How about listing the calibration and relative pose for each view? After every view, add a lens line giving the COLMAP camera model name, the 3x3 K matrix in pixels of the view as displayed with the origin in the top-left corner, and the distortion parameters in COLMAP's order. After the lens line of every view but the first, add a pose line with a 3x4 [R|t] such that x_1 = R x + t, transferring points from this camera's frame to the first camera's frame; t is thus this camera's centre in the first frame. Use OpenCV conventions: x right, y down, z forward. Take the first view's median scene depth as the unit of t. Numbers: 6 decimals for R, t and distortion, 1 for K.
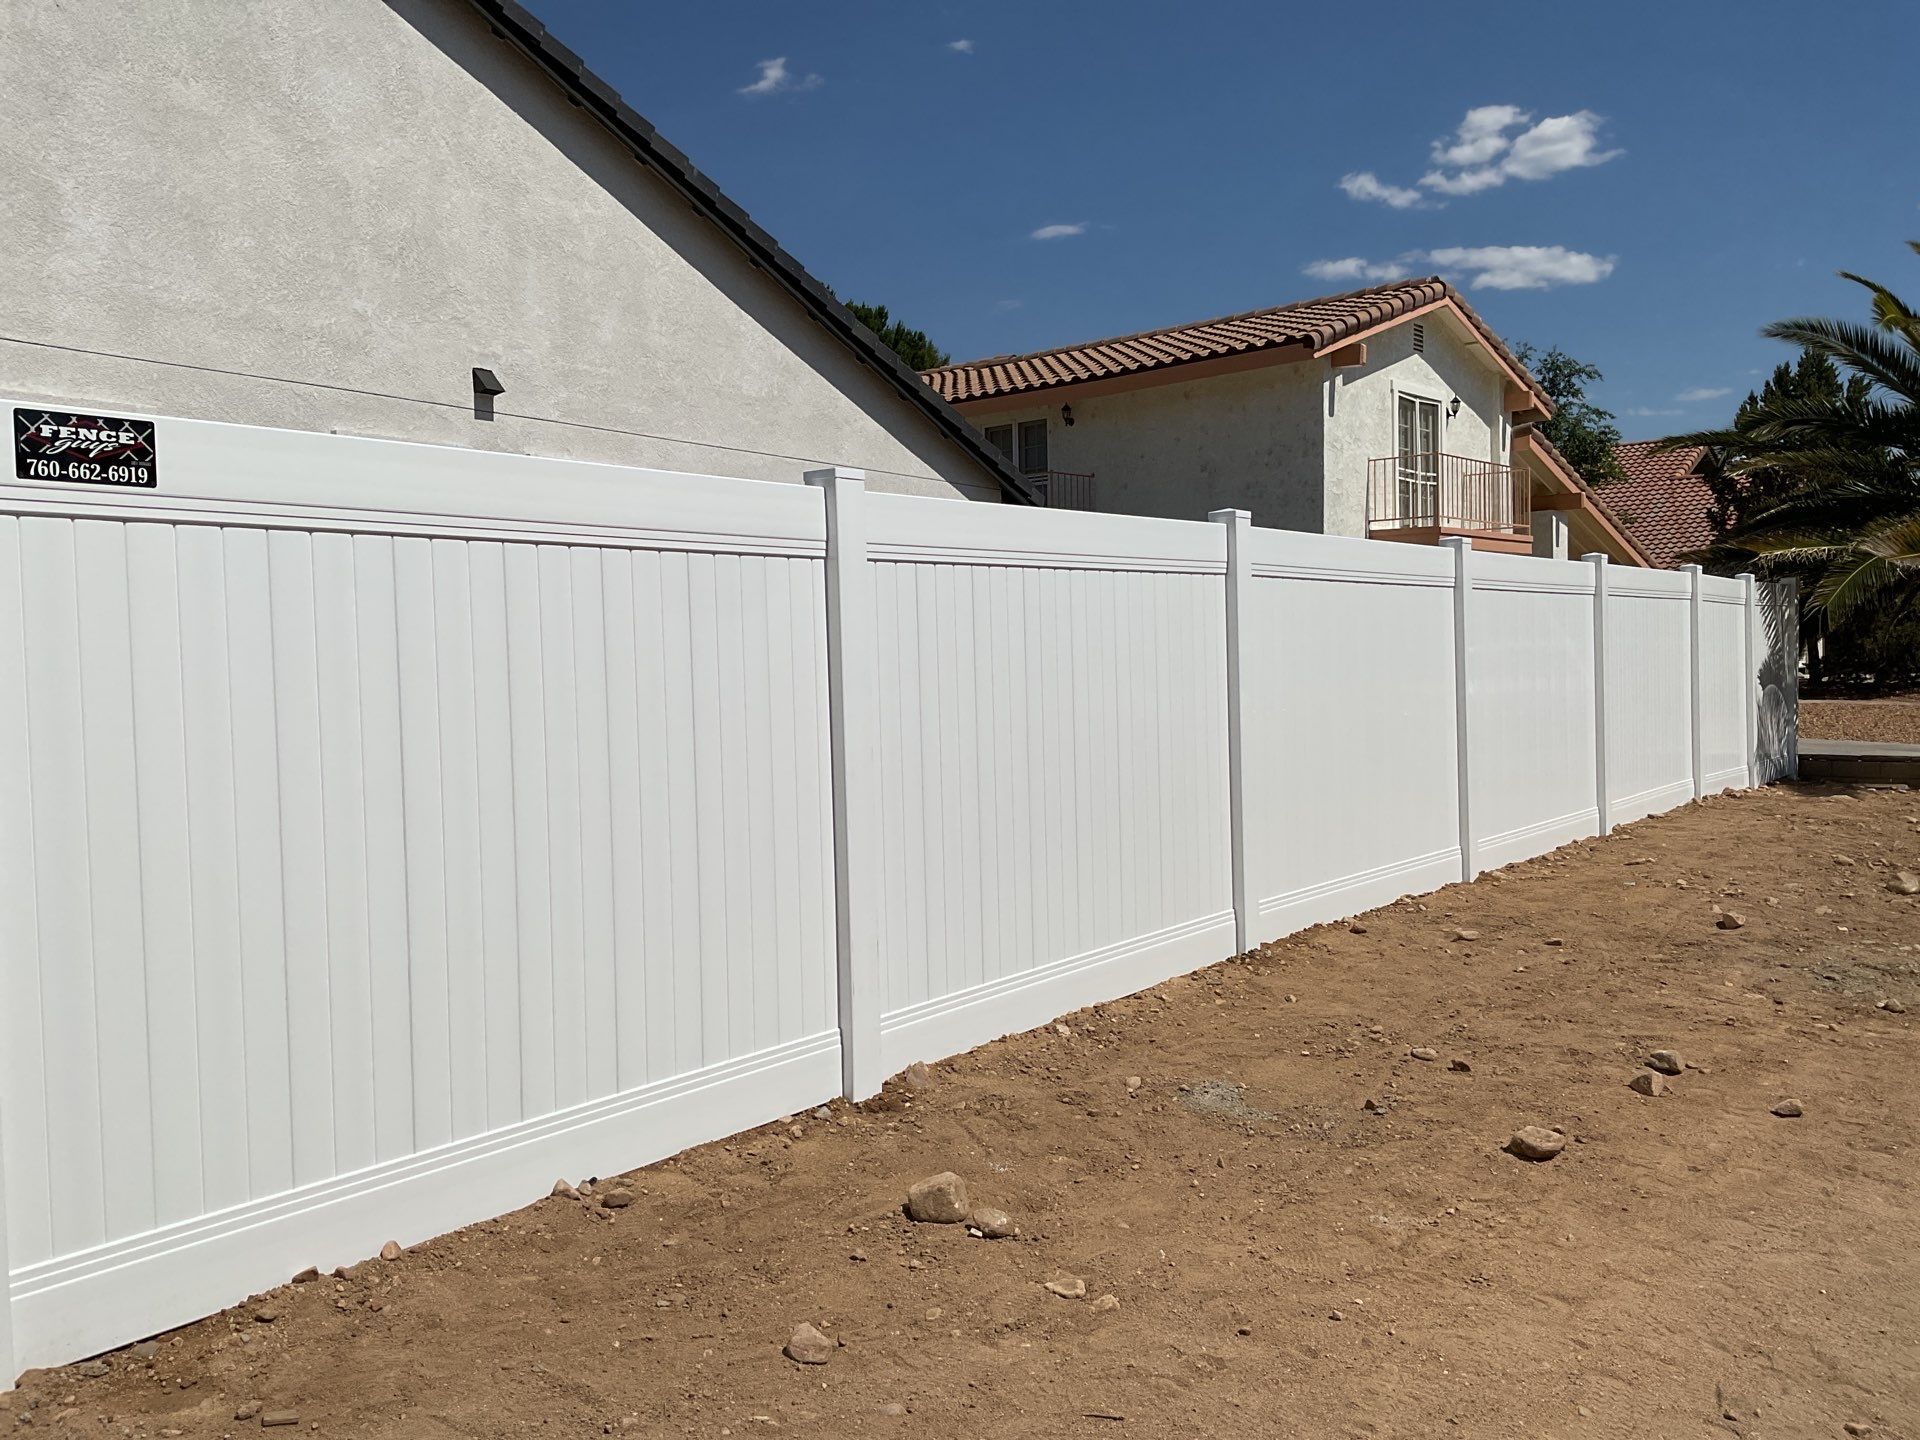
lens RADIAL K [[1609.0, 0, 981.6], [0, 1609.0, 741.5], [0, 0, 1]] dist [0.092994, -0.167035]
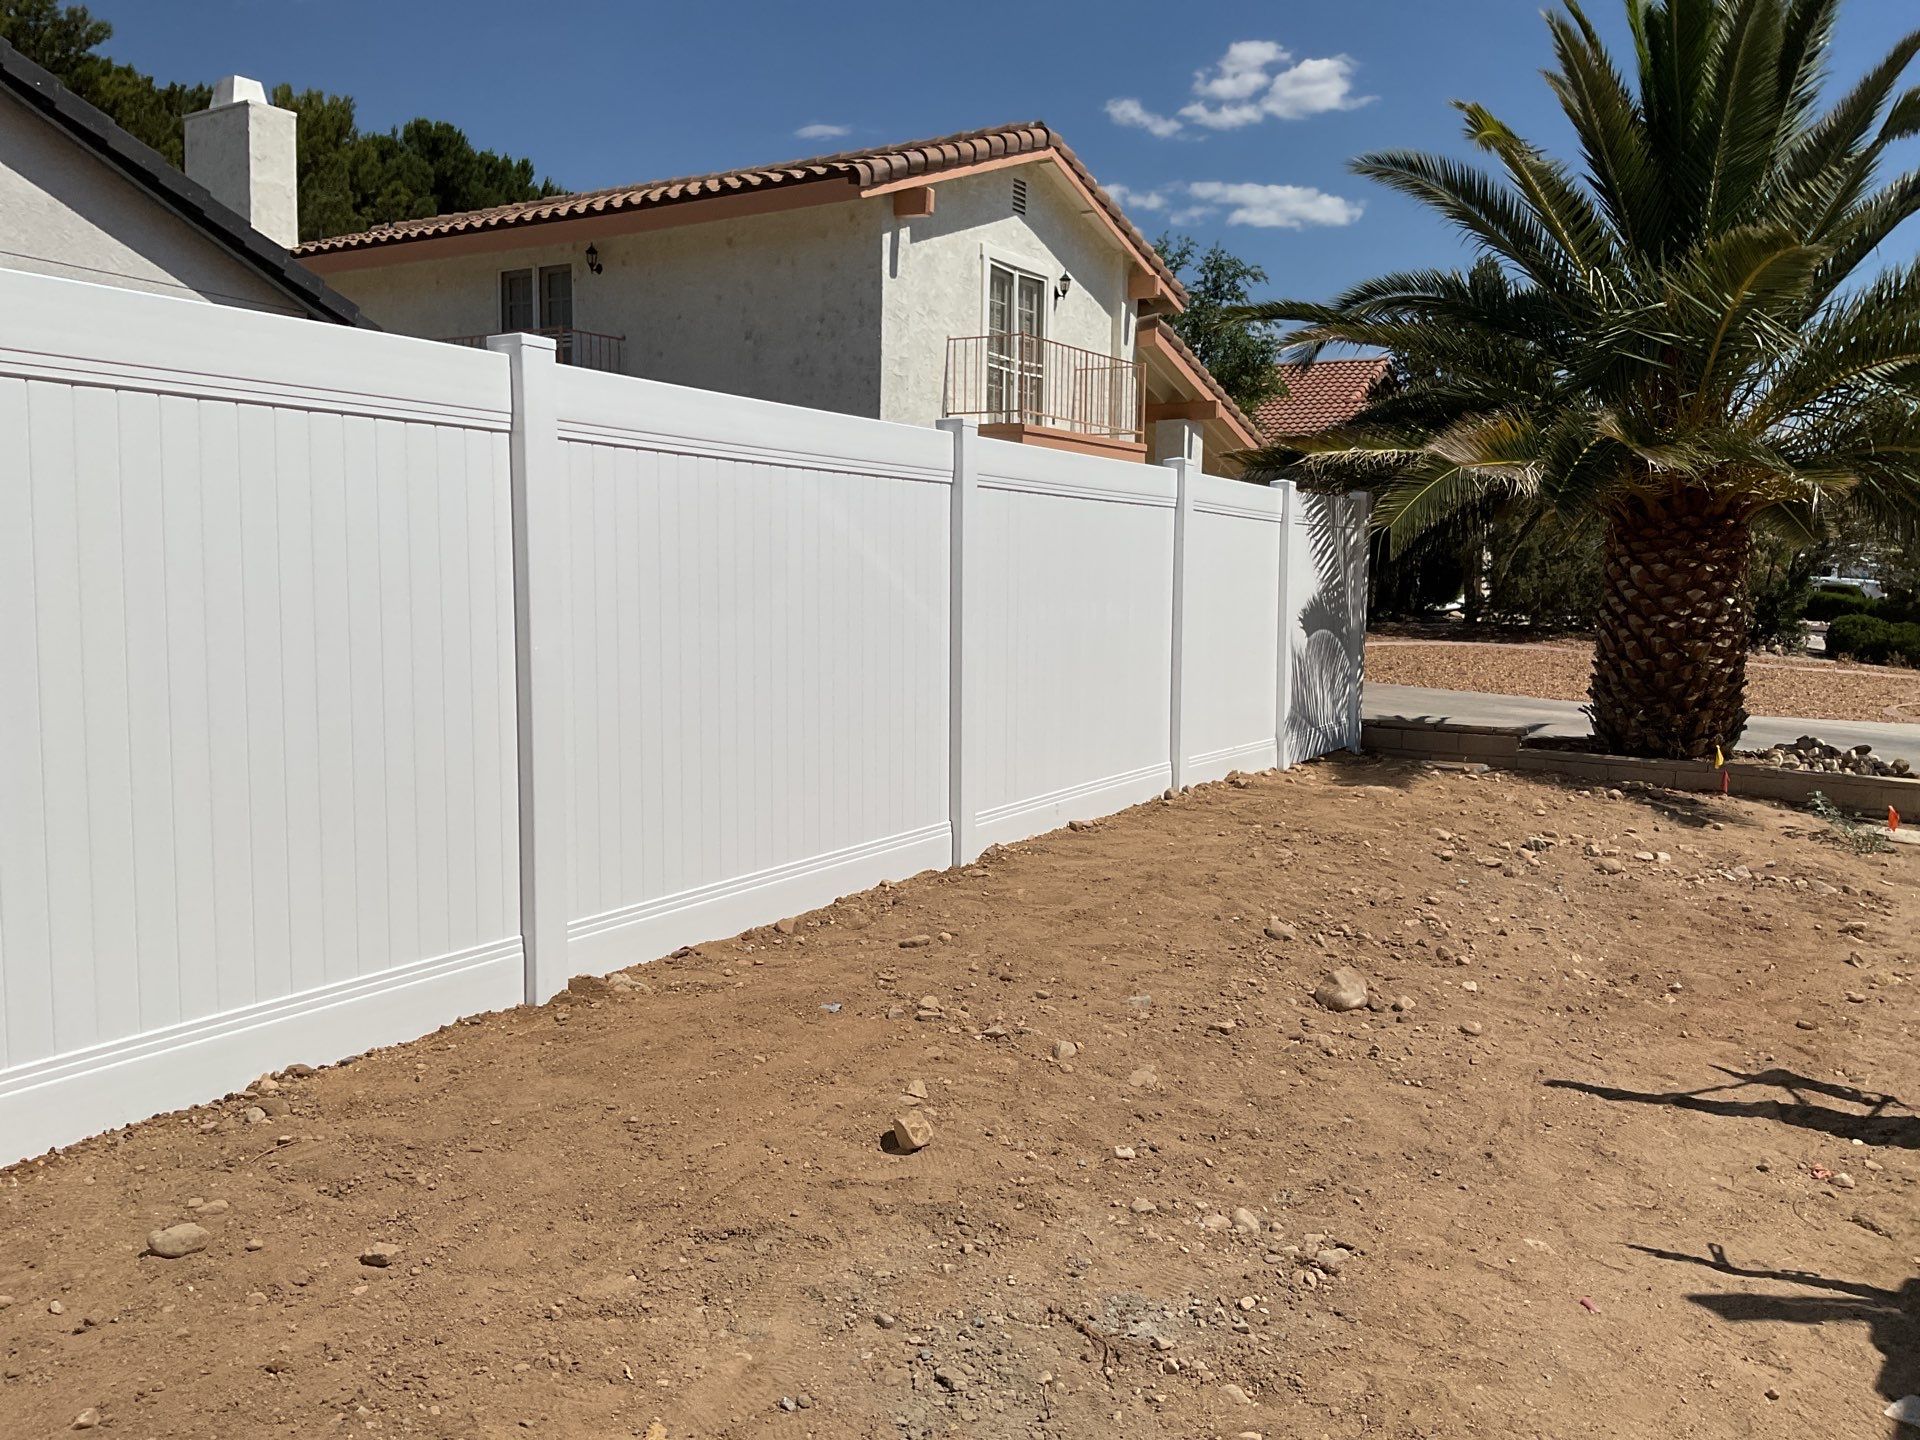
lens RADIAL K [[1625.6, 0, 960.0], [0, 1625.6, 720.0], [0, 0, 1]] dist [0.111946, -0.151125]
pose [[0.989411, 0.027307, 0.142548, 0.129833], [-0.032562, 0.998868, 0.034669, -0.008490], [-0.141440, -0.038943, 0.989181, 0.164946]]
